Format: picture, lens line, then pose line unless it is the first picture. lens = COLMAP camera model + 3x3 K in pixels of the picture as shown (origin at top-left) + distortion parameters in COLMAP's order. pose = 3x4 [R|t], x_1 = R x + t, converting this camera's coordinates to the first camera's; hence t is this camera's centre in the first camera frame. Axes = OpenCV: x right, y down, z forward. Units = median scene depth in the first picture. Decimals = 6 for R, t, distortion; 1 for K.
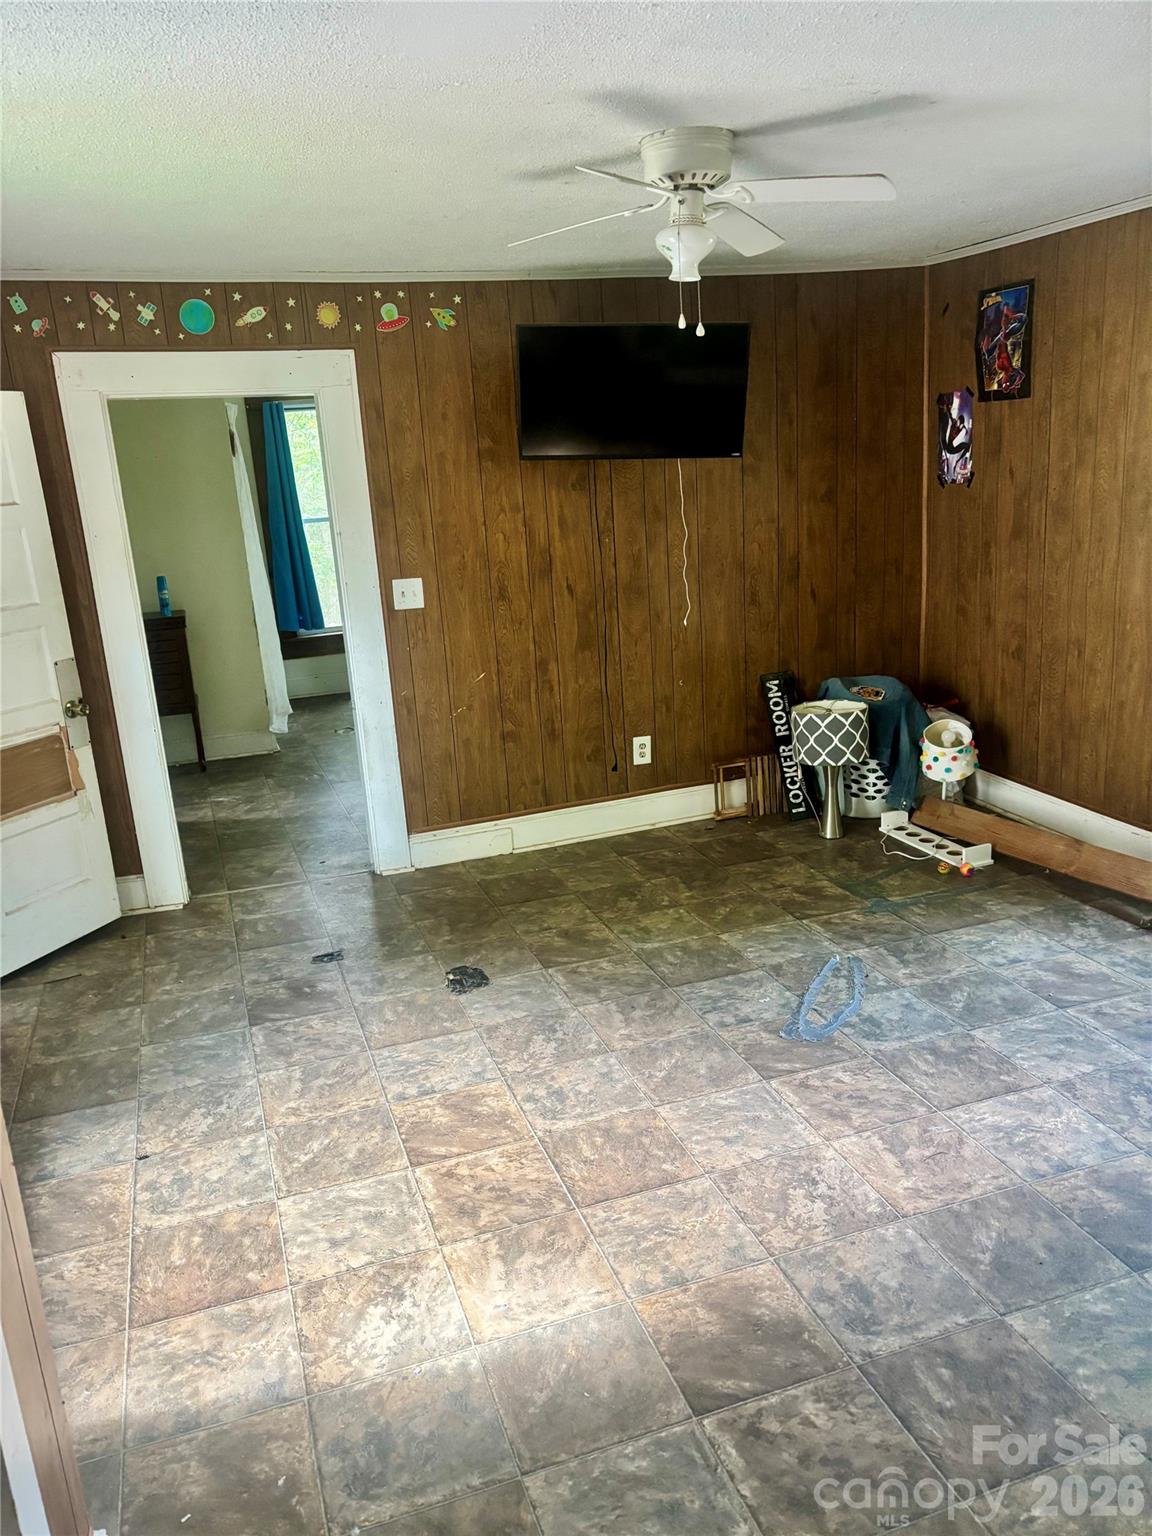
lens RADIAL K [[1167.8, 0, 575.0], [0, 1167.8, 768.2], [0, 0, 1]] dist [0.000142, 0.002452]
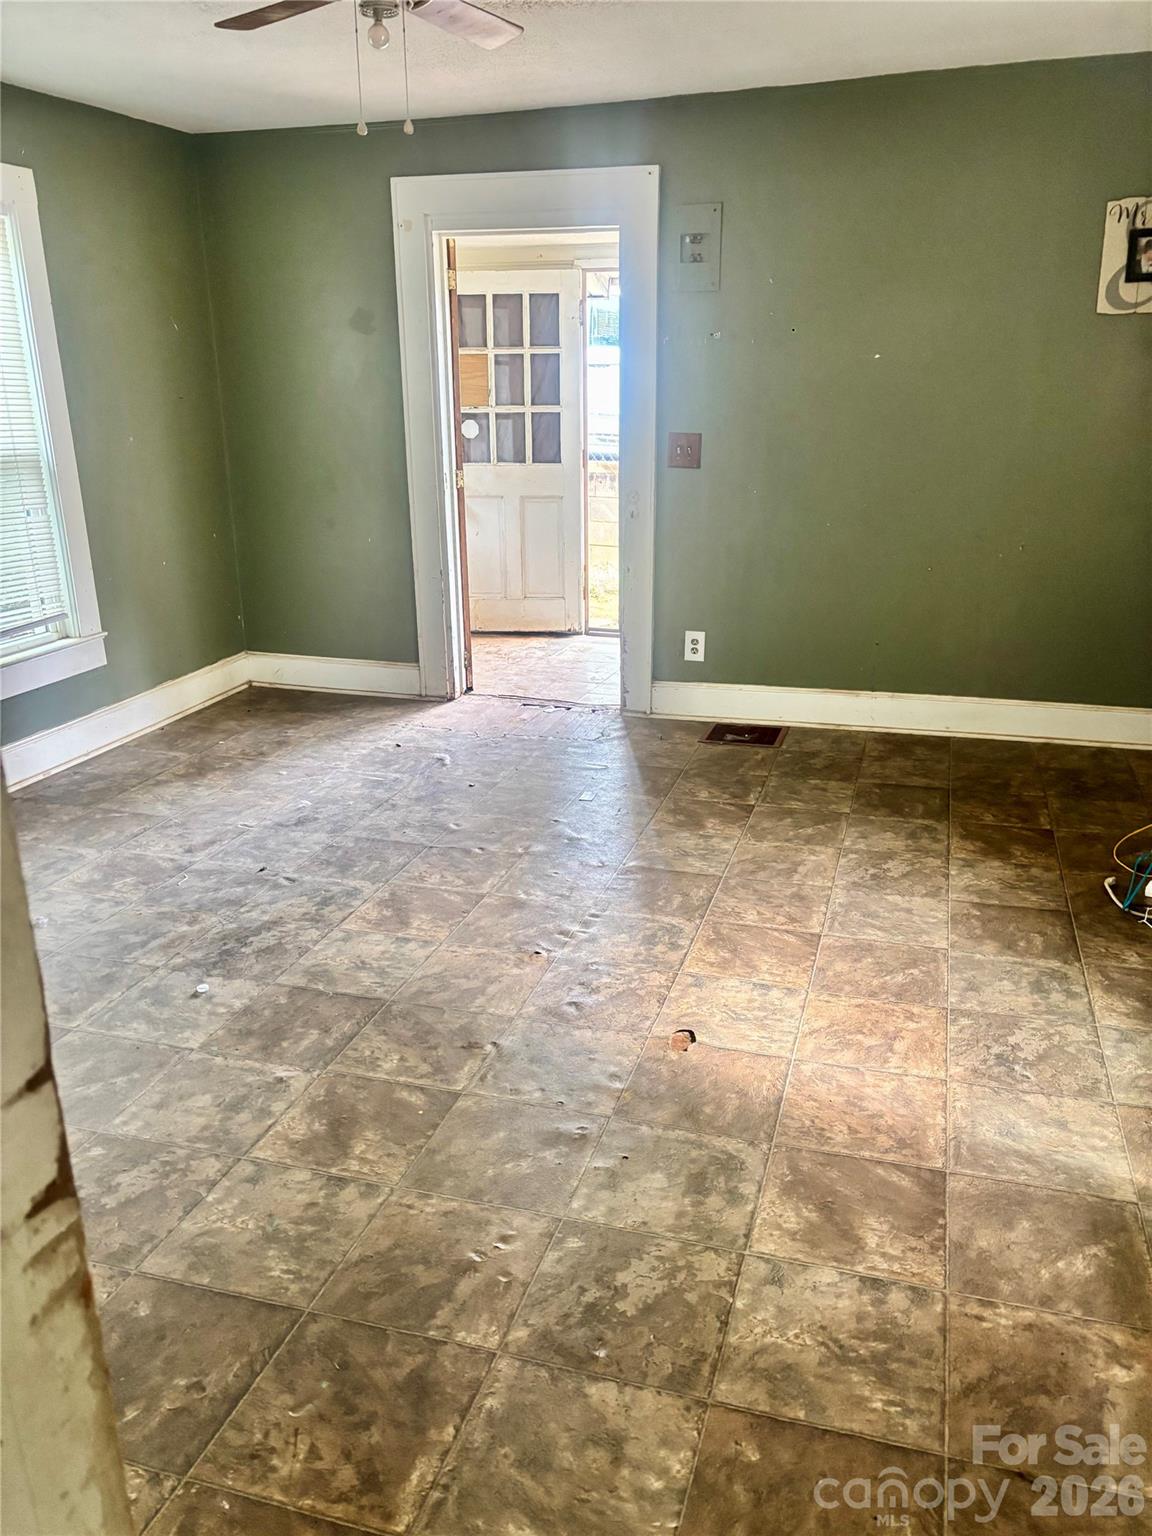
lens RADIAL K [[1167.8, 0, 578.7], [0, 1167.8, 767.2], [0, 0, 1]] dist [0.000142, 0.002452]
pose [[-0.807158, -0.110035, 0.579990, -0.558551], [0.220678, 0.855007, 0.469323, -0.343485], [-0.547538, 0.506808, -0.665843, 1.729376]]
